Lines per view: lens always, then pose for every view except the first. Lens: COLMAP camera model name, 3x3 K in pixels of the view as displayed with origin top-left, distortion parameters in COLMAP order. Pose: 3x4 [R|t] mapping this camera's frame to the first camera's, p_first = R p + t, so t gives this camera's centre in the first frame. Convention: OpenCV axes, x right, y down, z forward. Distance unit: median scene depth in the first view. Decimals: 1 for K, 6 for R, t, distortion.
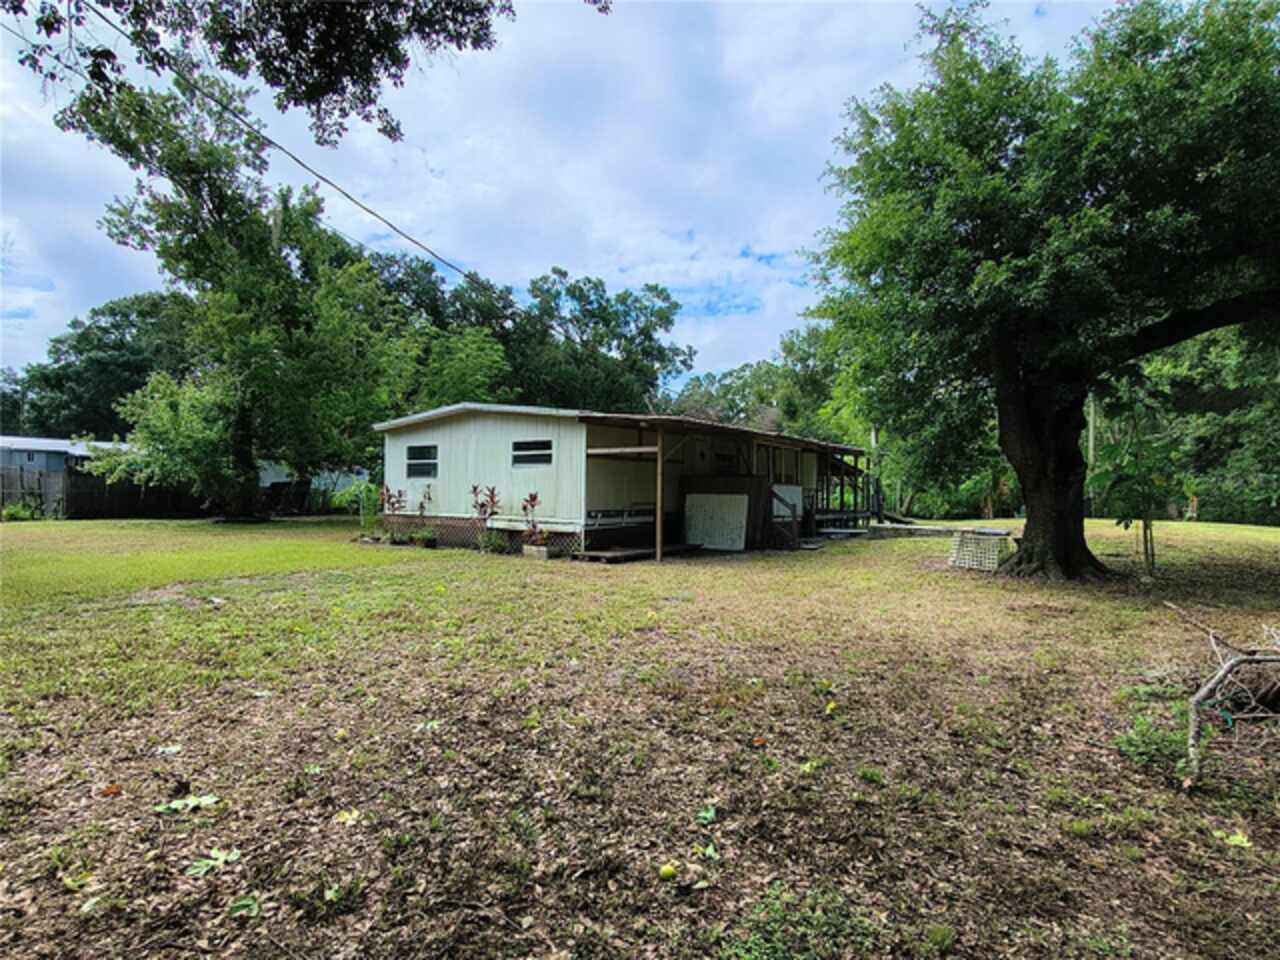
lens RADIAL K [[688.3, 0, 638.7], [0, 688.3, 479.8], [0, 0, 1]] dist [-0.004457, -0.002012]
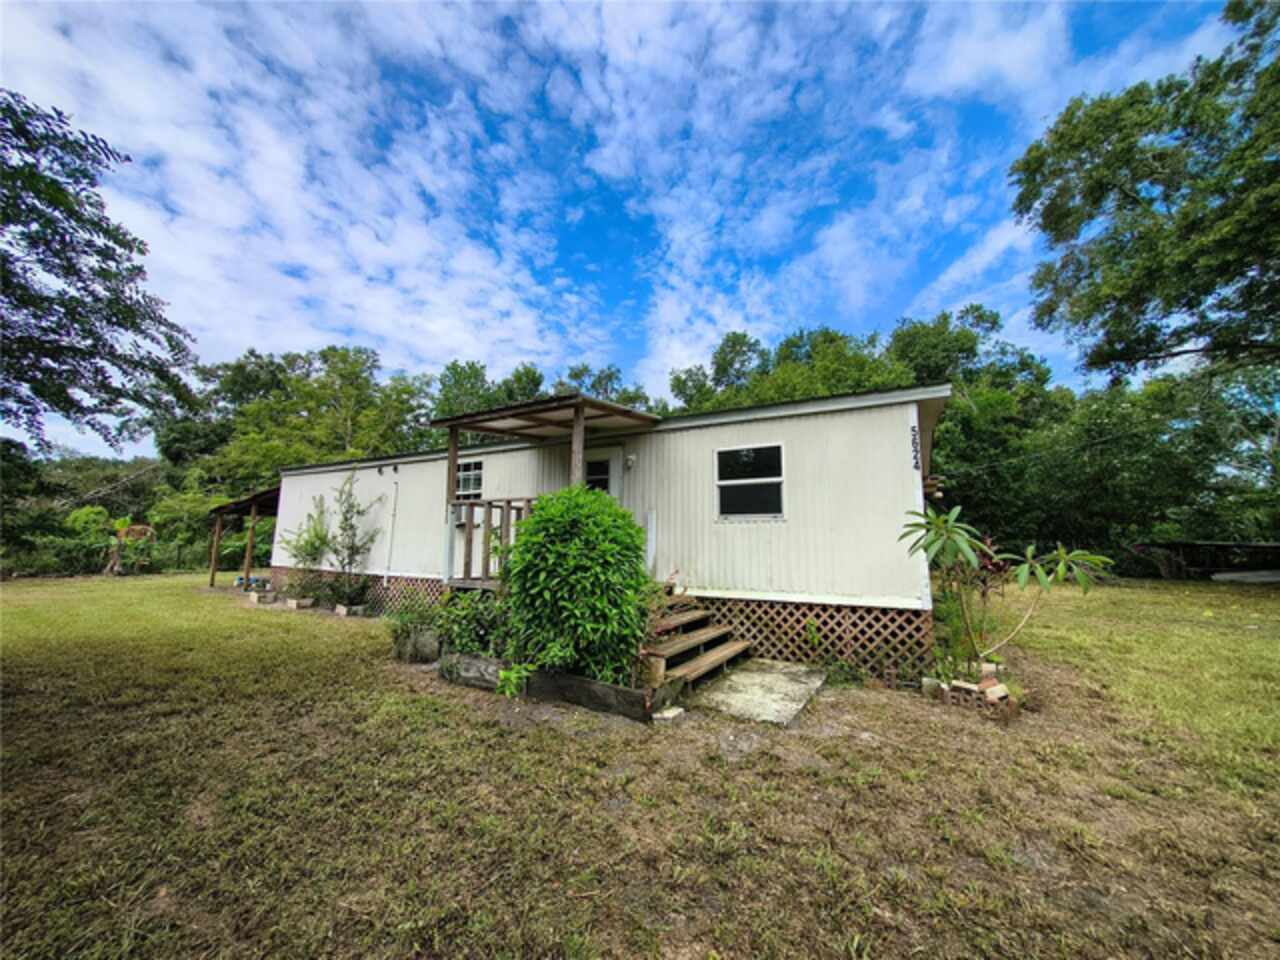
lens RADIAL K [[479.4, 0, 637.7], [0, 479.4, 480.7], [0, 0, 1]] dist [0.000358, 0.000012]
pose [[-0.069756, 0.117339, 0.990639, -0.742694], [-0.023831, 0.992579, -0.119247, 0.016231], [-0.997279, -0.031926, -0.066442, 1.374793]]
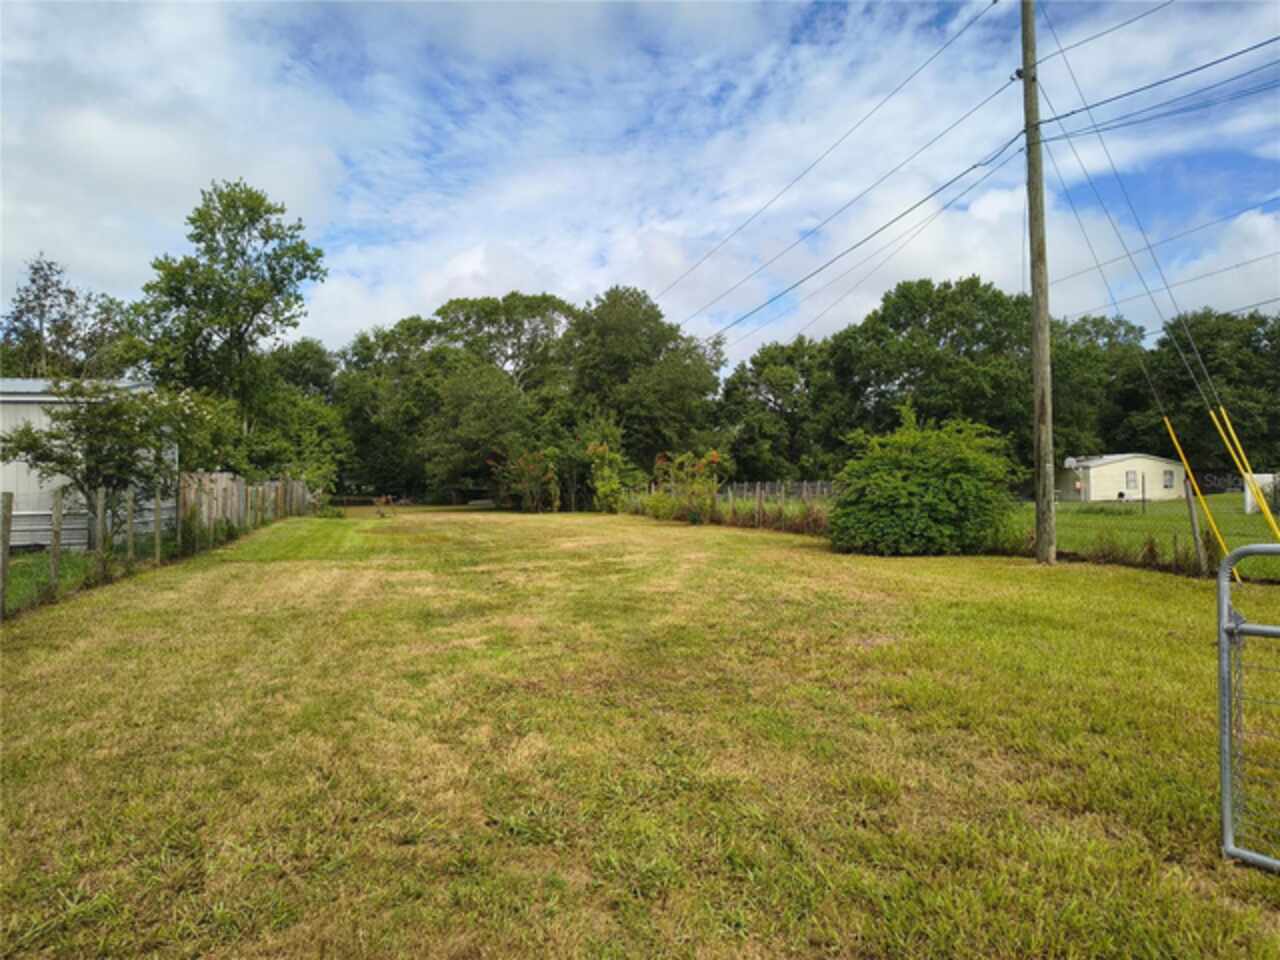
lens RADIAL K [[882.0, 0, 652.7], [0, 882.0, 477.8], [0, 0, 1]] dist [0.053354, -0.059974]
pose [[-0.715550, 0.003796, 0.698551, -4.183331], [-0.006913, 0.999898, -0.012515, -0.013841], [-0.698527, -0.013784, -0.715451, 2.856306]]
